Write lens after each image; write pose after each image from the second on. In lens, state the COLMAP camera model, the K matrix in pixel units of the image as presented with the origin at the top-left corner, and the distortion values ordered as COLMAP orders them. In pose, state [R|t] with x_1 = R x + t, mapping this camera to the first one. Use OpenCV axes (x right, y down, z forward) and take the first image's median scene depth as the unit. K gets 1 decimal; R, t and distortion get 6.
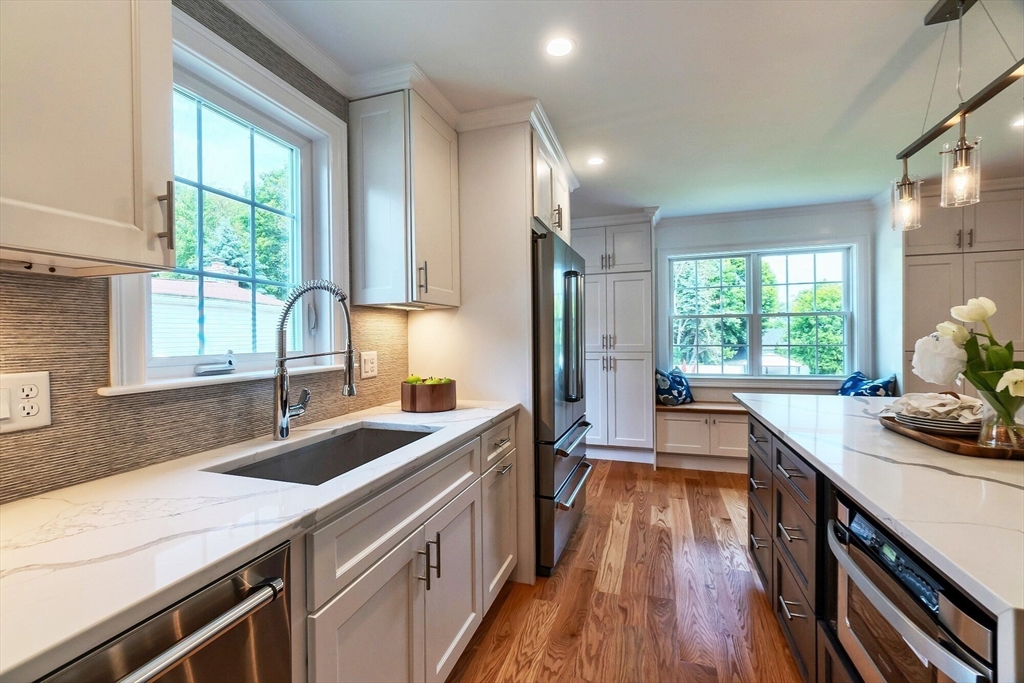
lens RADIAL K [[442.2, 0, 504.7], [0, 442.2, 337.9], [0, 0, 1]] dist [-0.000308, 0.000019]
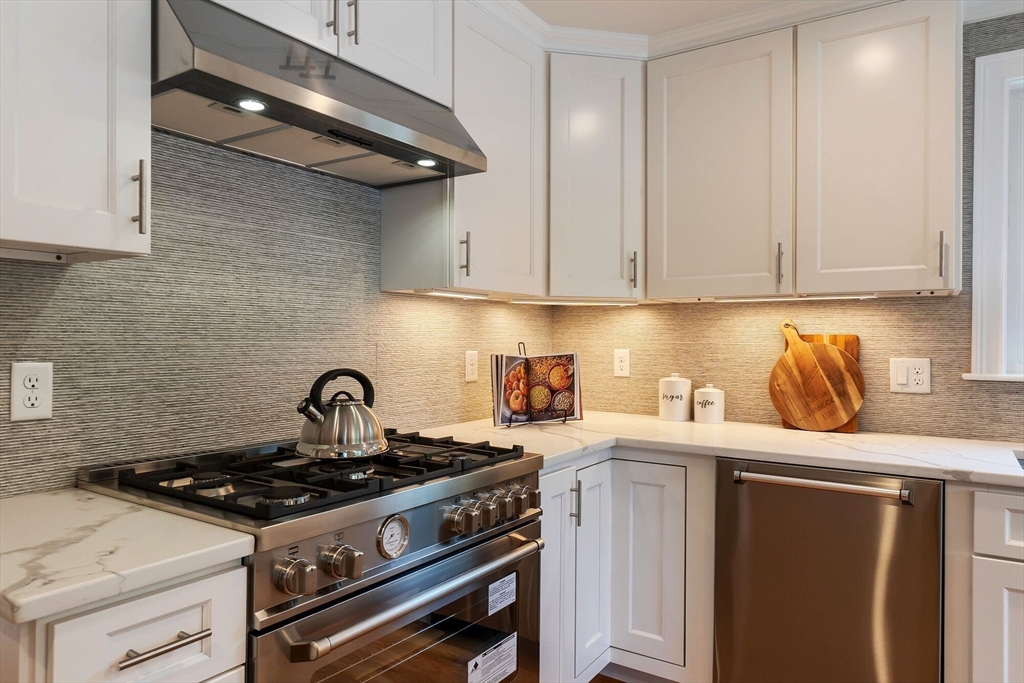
lens RADIAL K [[668.5, 0, 512.0], [0, 668.5, 341.5], [0, 0, 1]] dist [0.002983, 0.001007]
pose [[-0.261880, 0.012379, -0.965021, 0.928547], [-0.009189, 0.999840, 0.015320, -0.003662], [0.965057, 0.012880, -0.261724, 0.114024]]
